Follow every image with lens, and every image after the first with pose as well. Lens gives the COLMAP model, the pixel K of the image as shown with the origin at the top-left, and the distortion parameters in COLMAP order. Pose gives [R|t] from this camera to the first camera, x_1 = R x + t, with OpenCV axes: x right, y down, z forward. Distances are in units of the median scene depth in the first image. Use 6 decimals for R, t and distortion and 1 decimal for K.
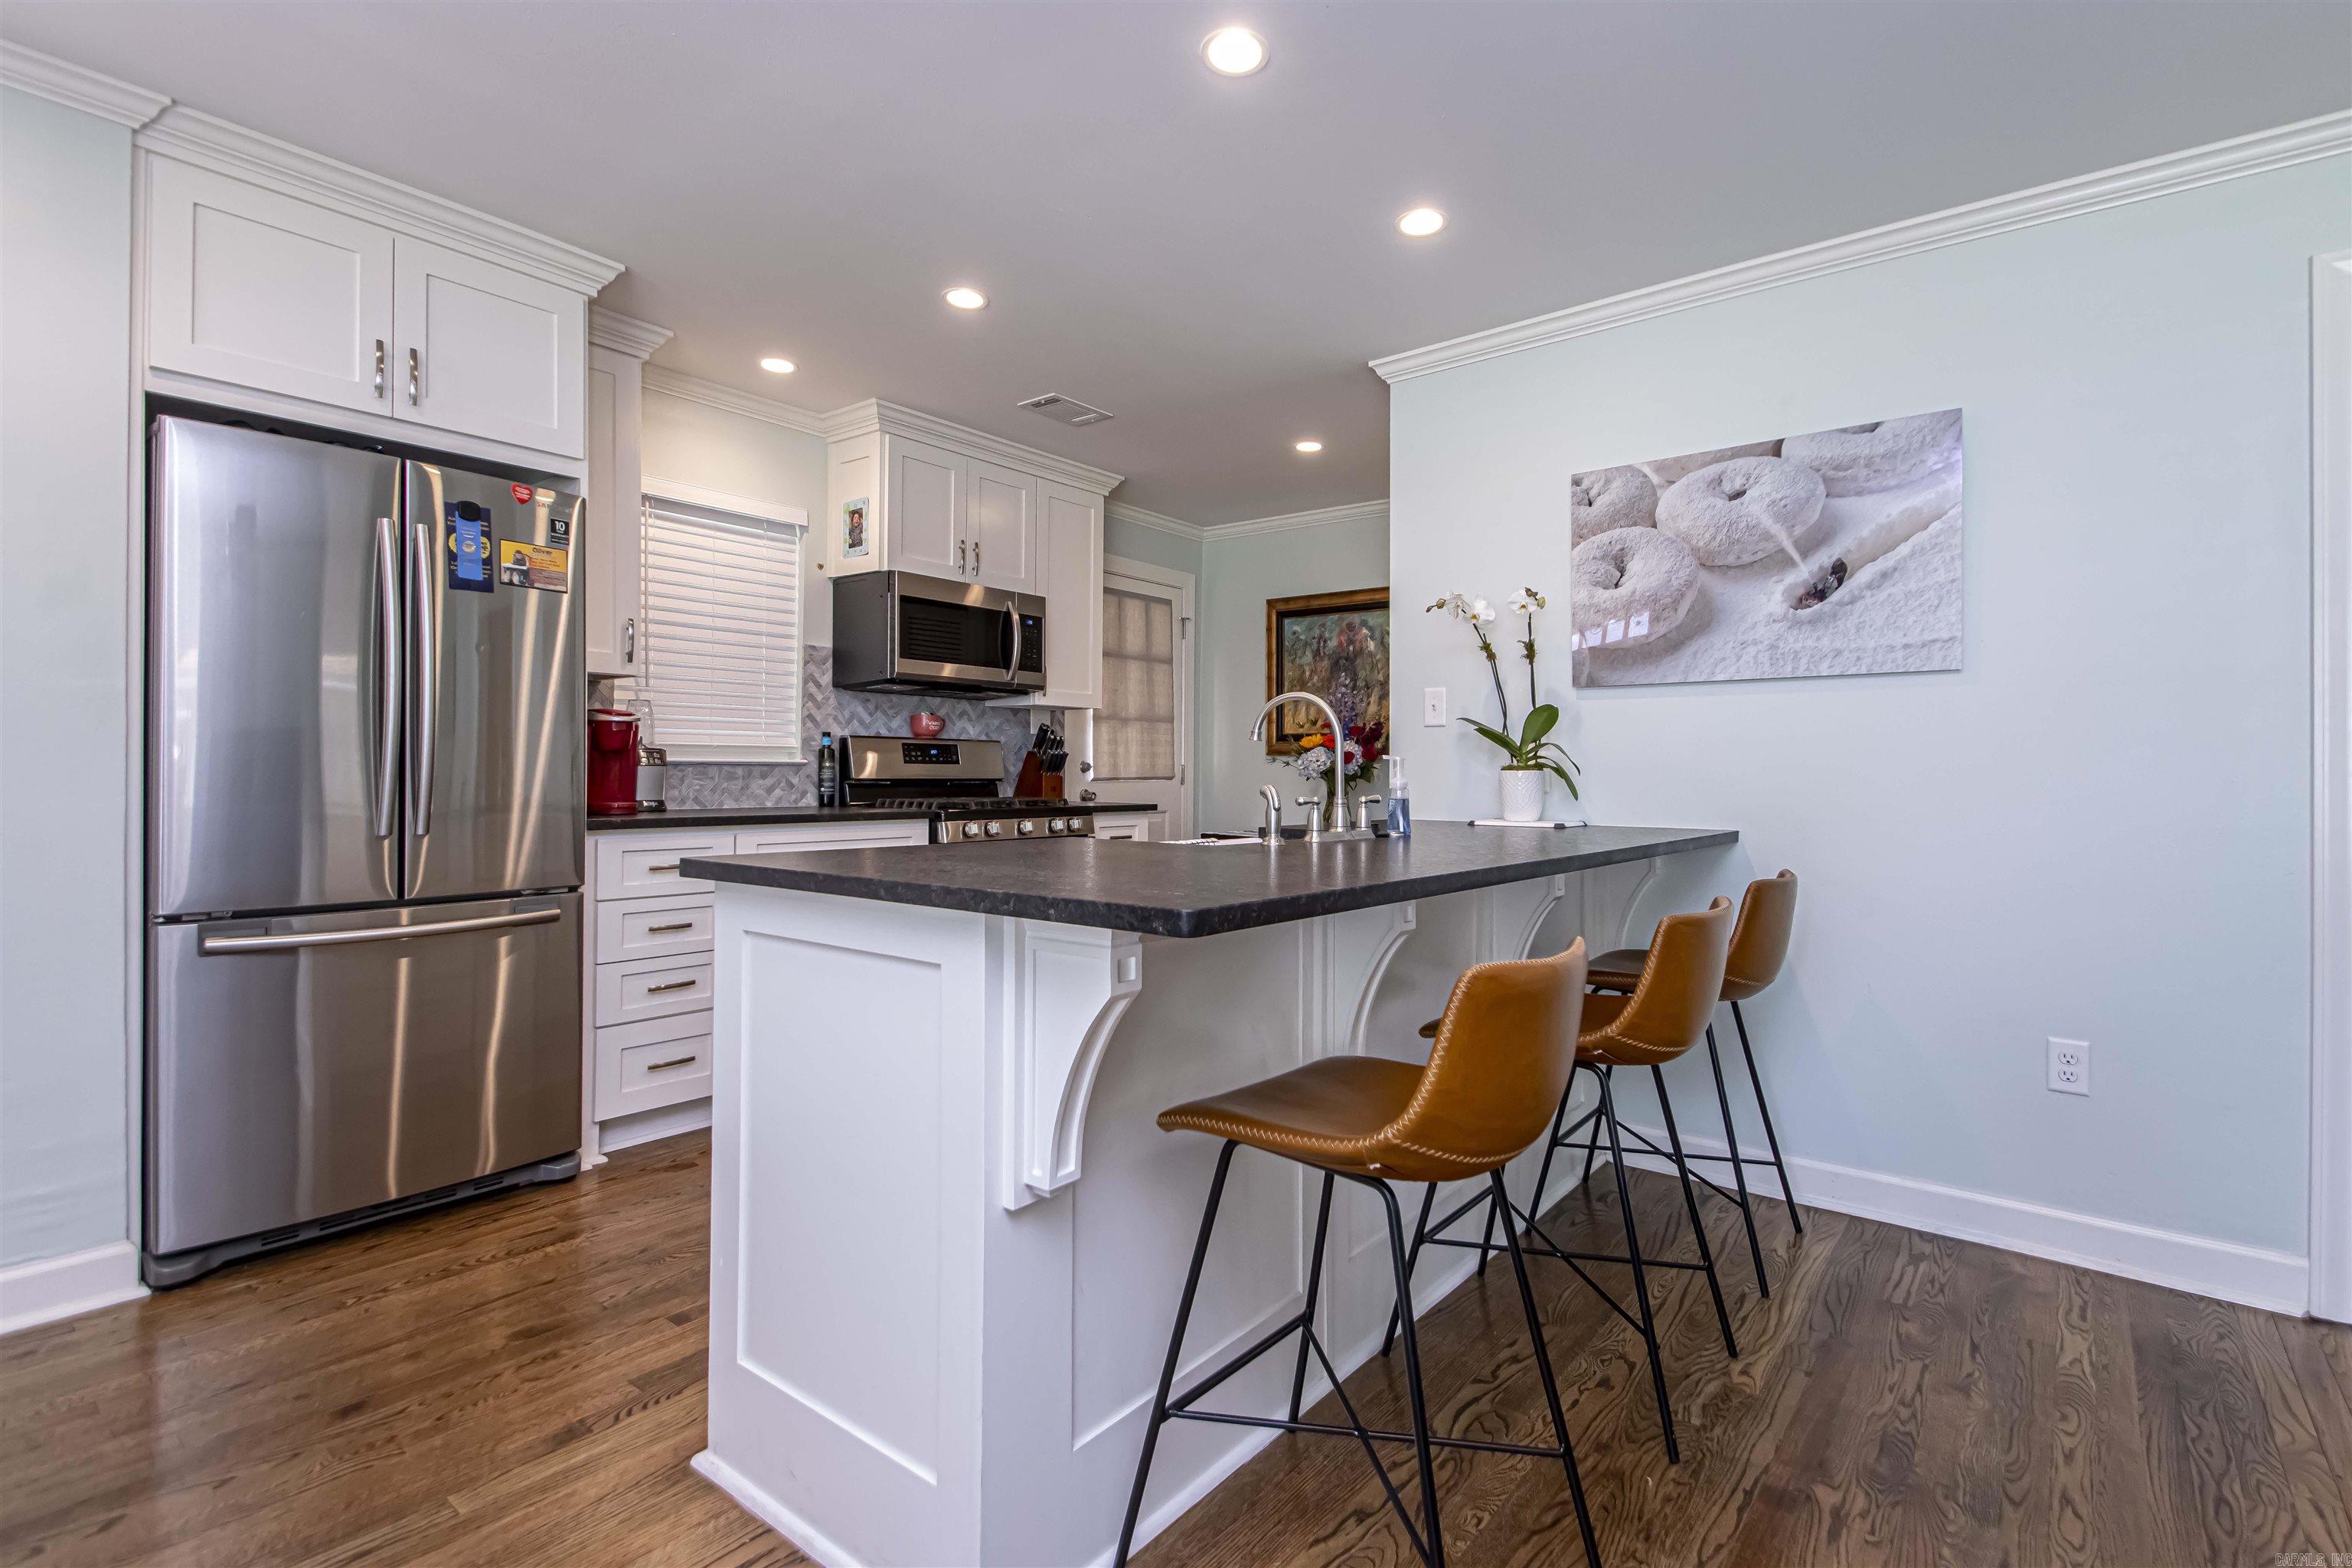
lens RADIAL K [[1085.6, 0, 1208.9], [0, 1085.6, 765.0], [0, 0, 1]] dist [0.032942, 0.000418]
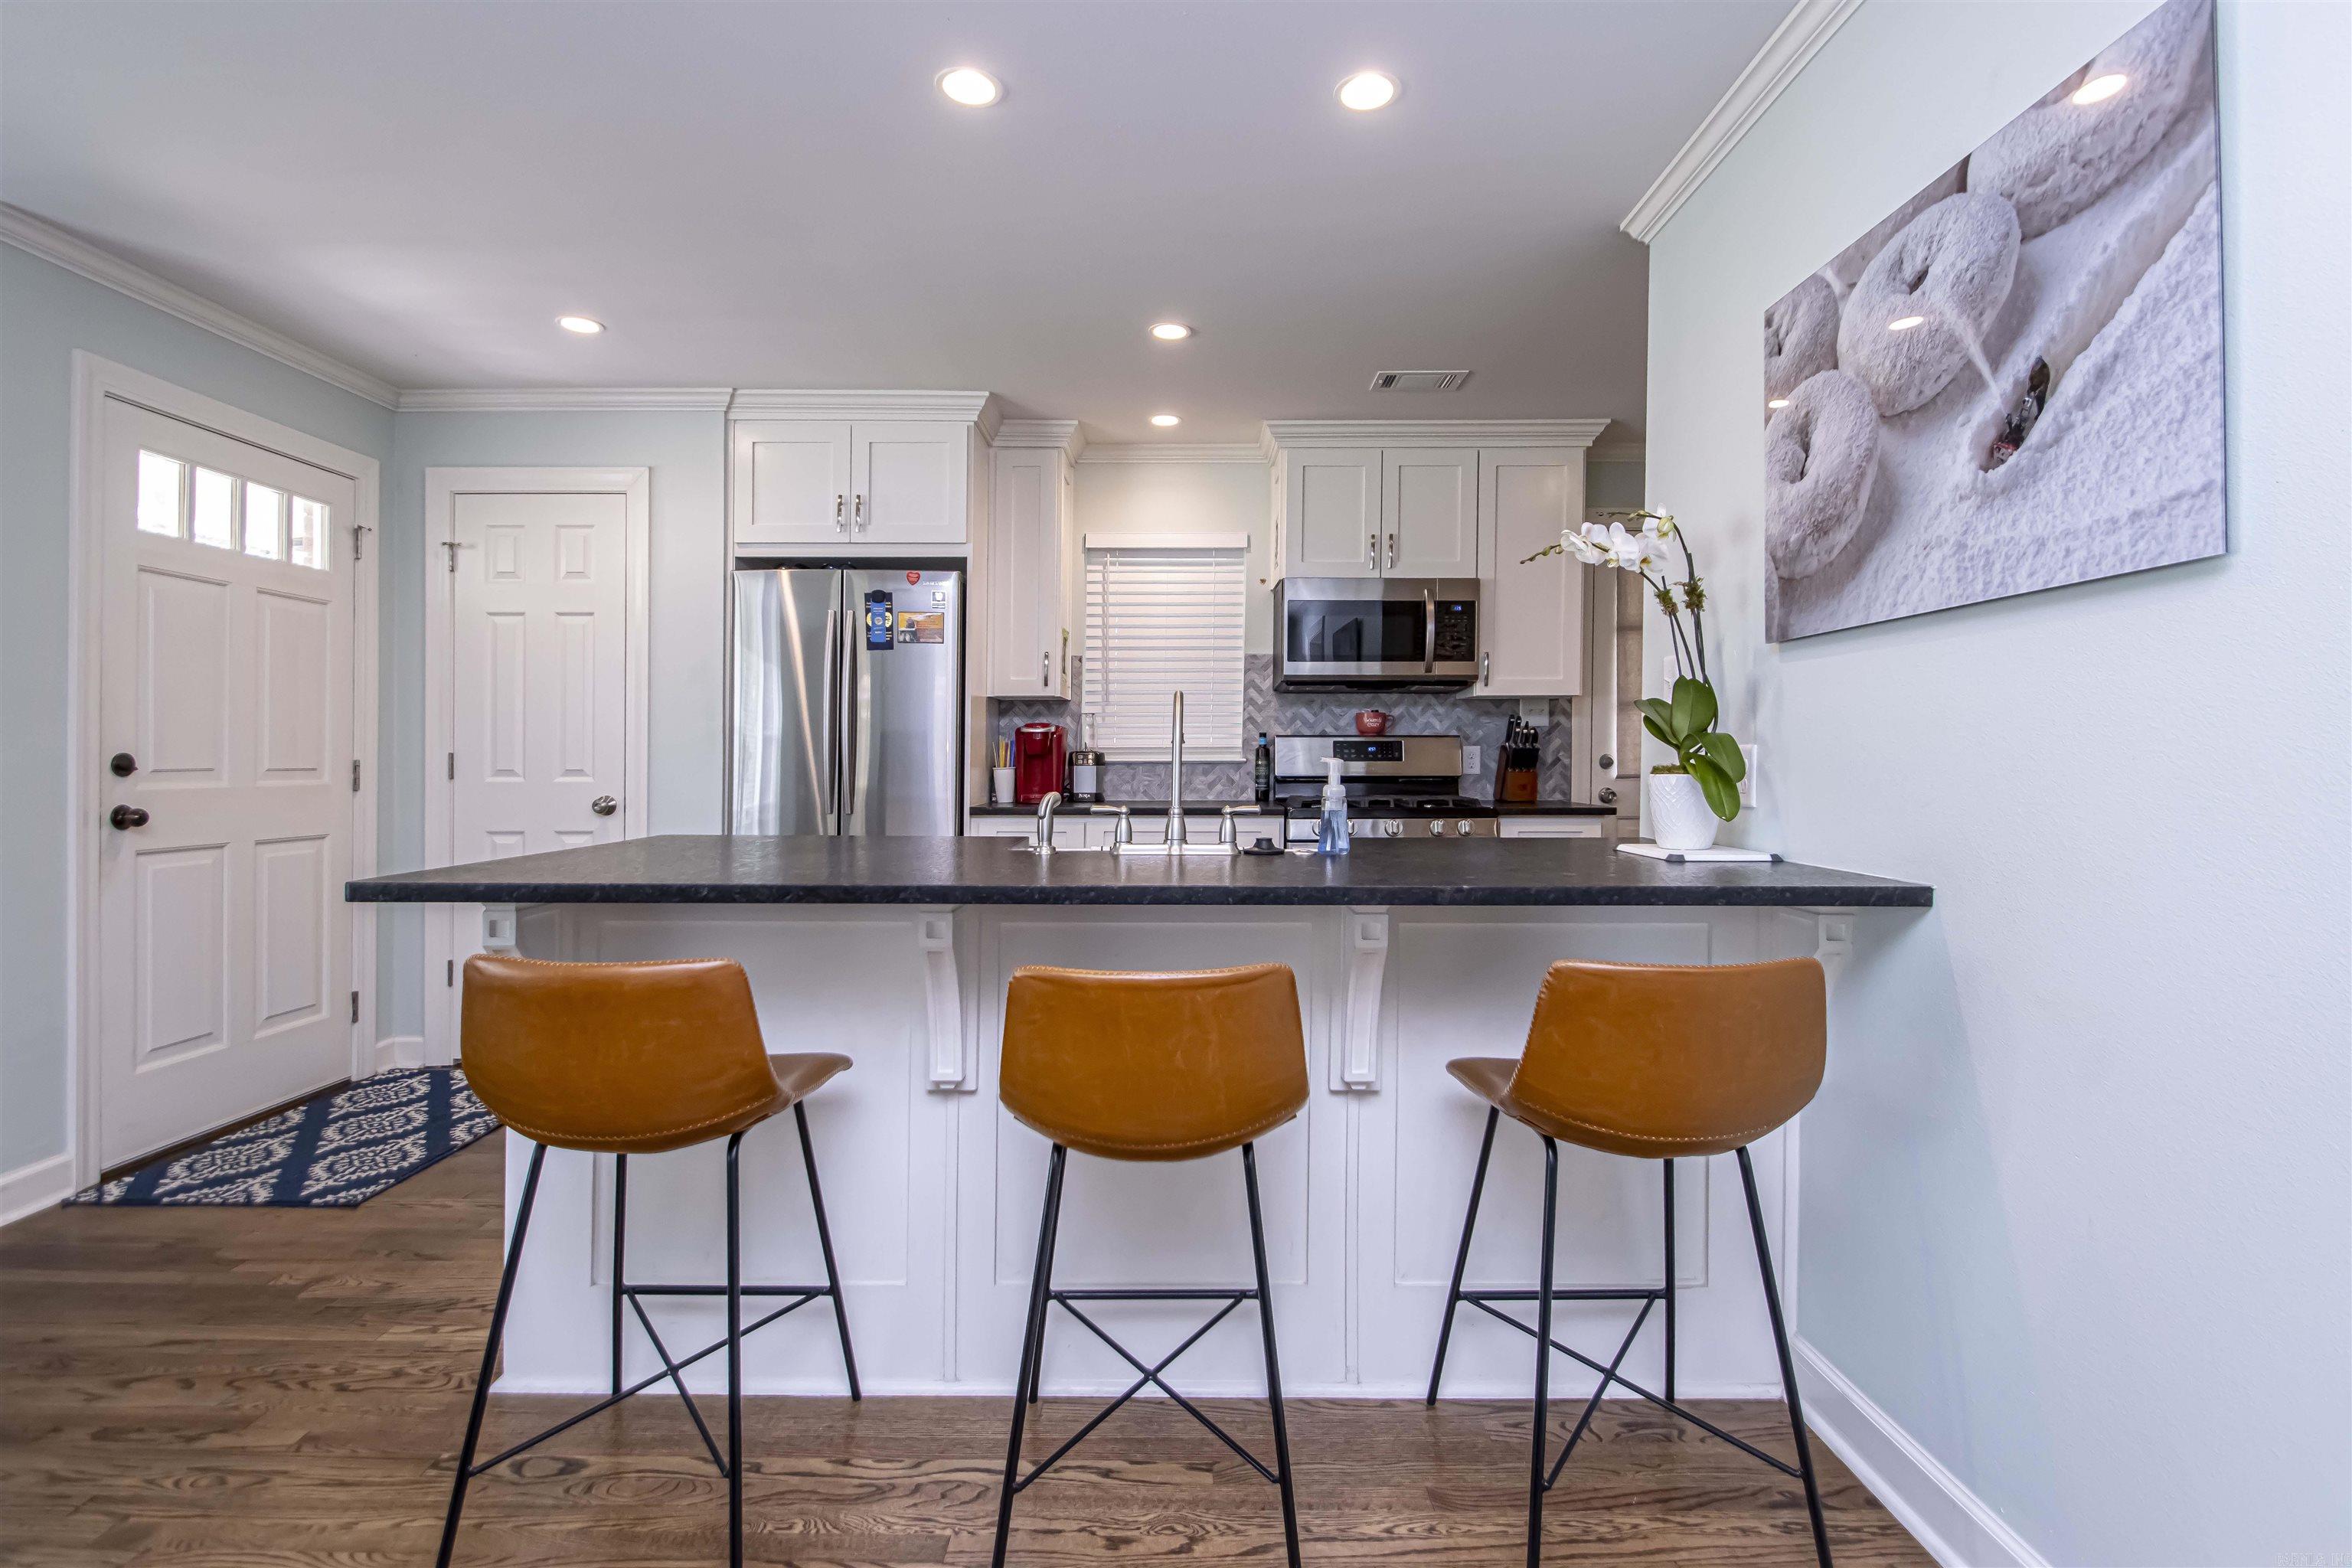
lens RADIAL K [[1120.8, 0, 1182.2], [0, 1120.8, 789.2], [0, 0, 1]] dist [-0.001790, -0.000932]
pose [[0.615859, 0.015548, -0.787703, 0.507510], [0.008473, 0.999617, 0.026355, -0.004091], [0.787811, -0.022905, 0.615492, 0.250988]]
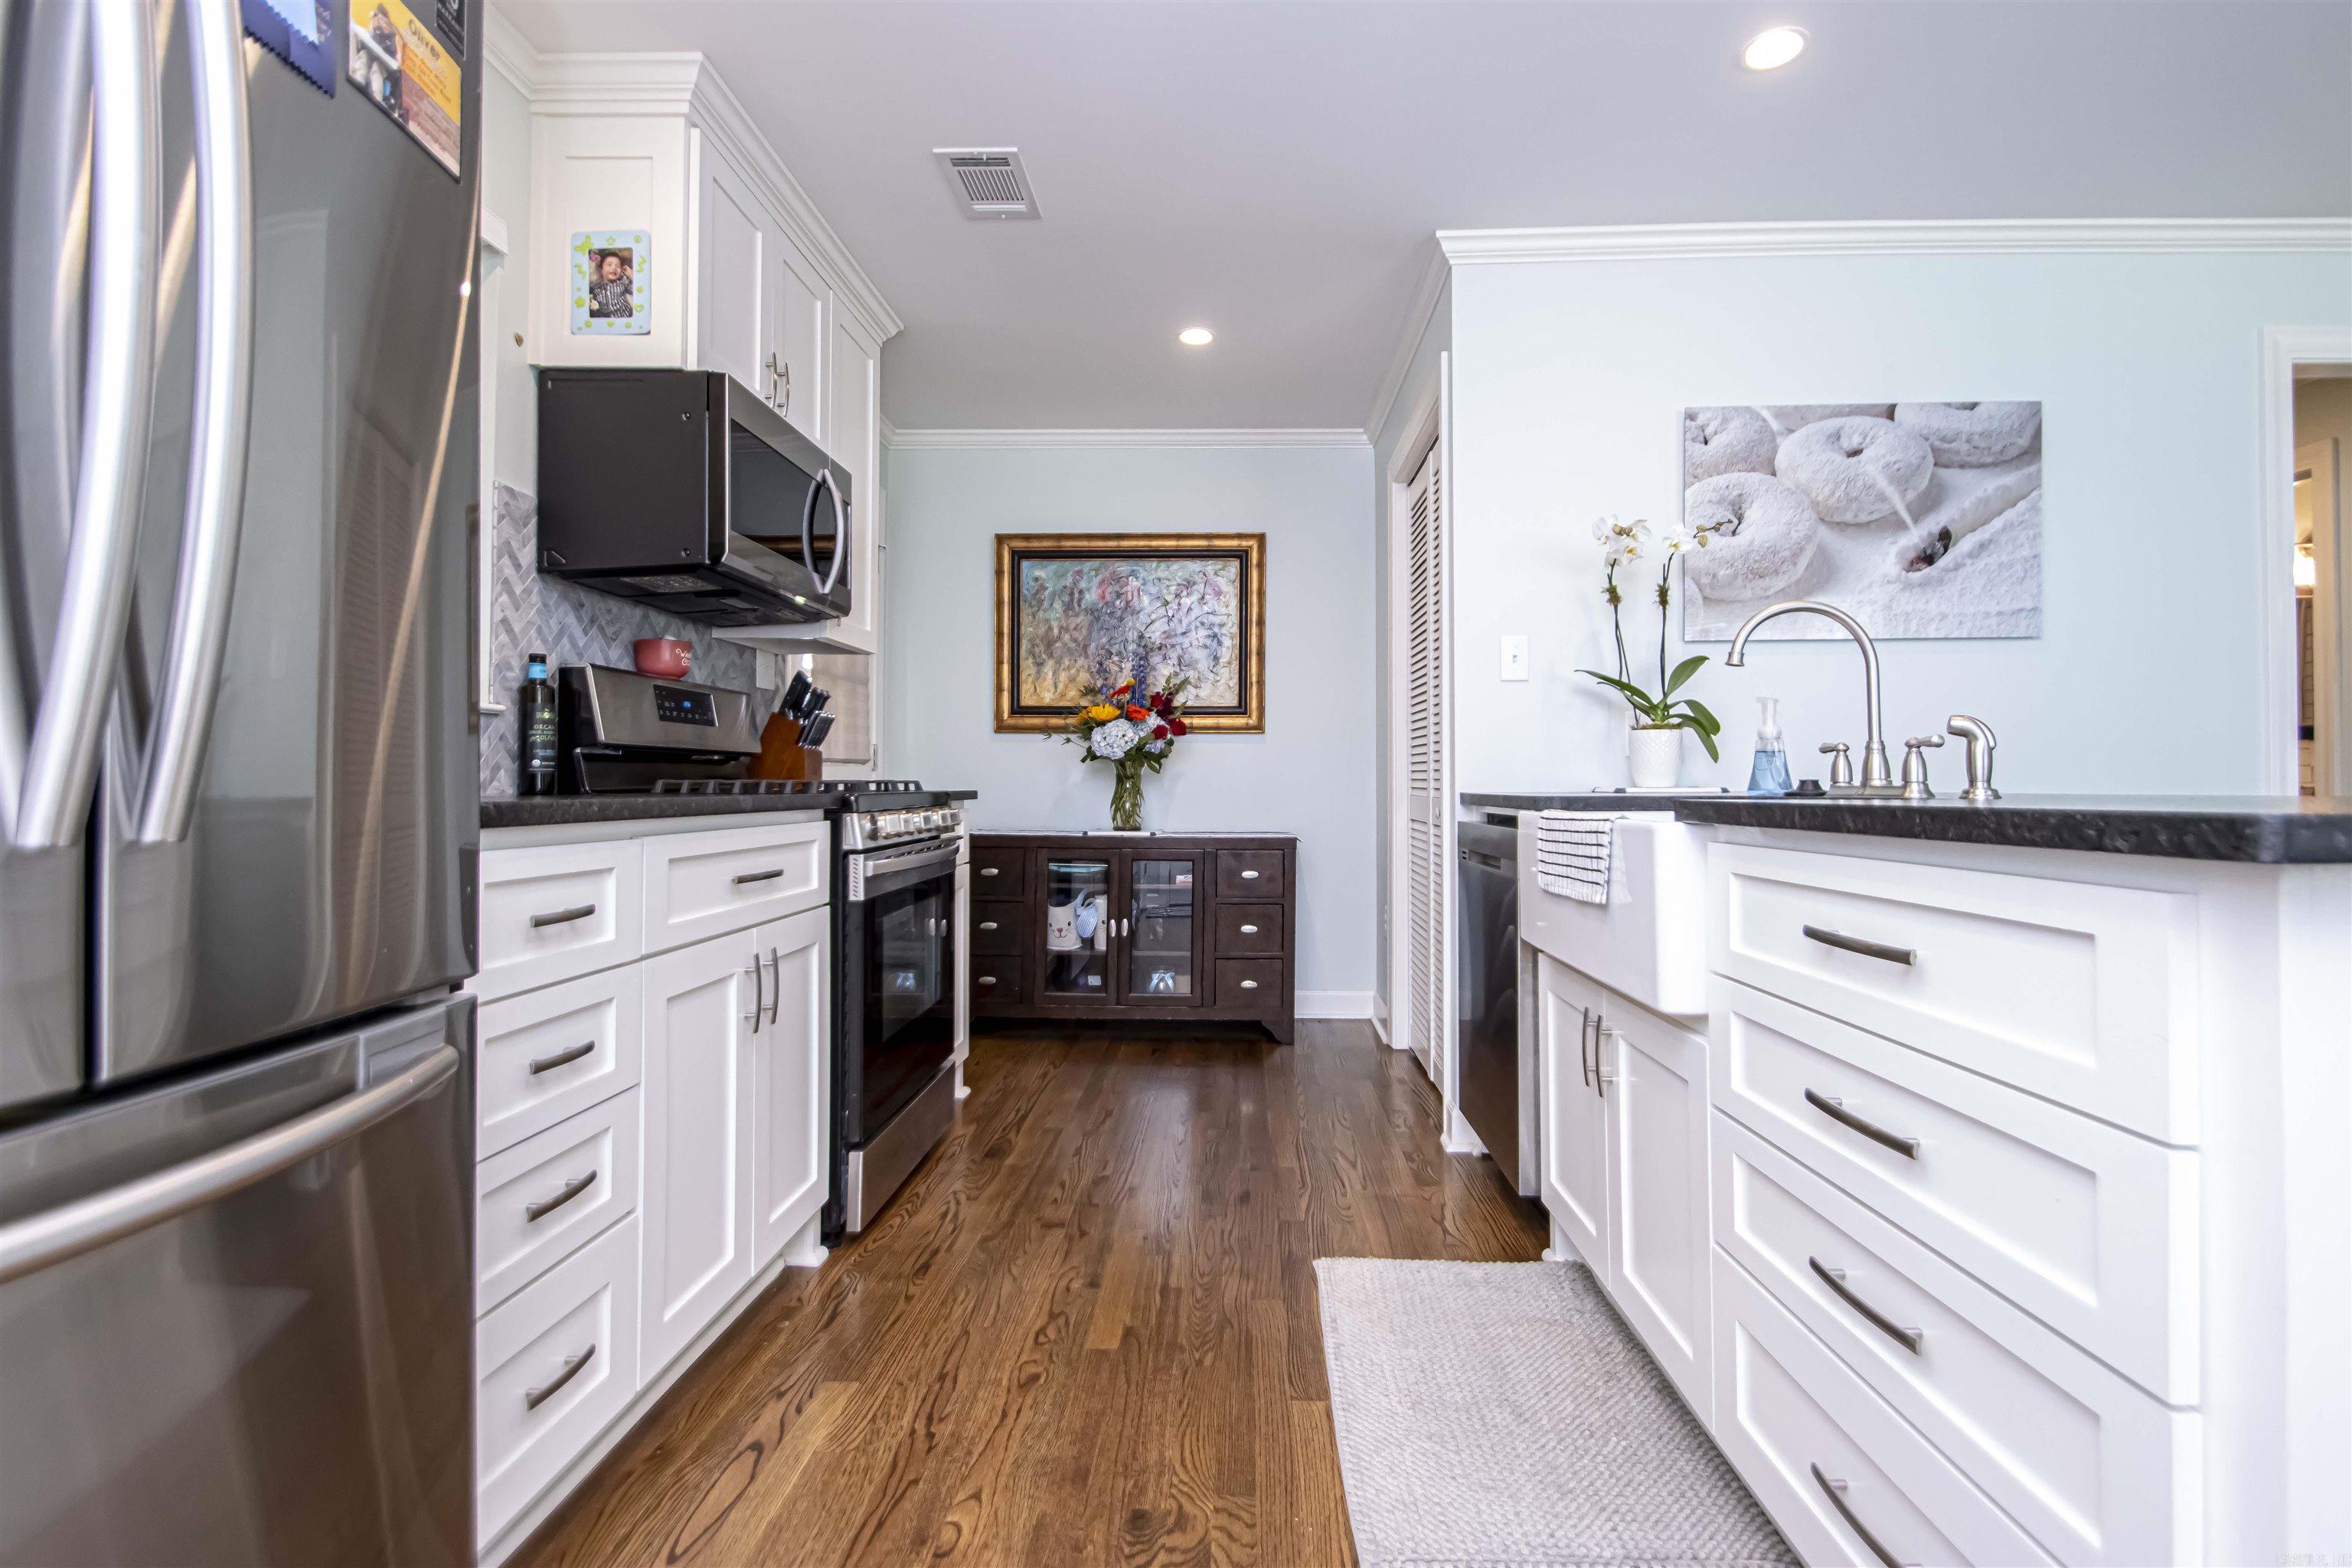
lens RADIAL K [[1107.4, 0, 1200.9], [0, 1107.4, 767.8], [0, 0, 1]] dist [0.014655, -0.000947]
pose [[0.804975, -0.000422, 0.593309, -0.429488], [0.004717, 0.999973, -0.005688, 0.030489], [-0.593290, 0.007378, 0.804955, 0.389470]]
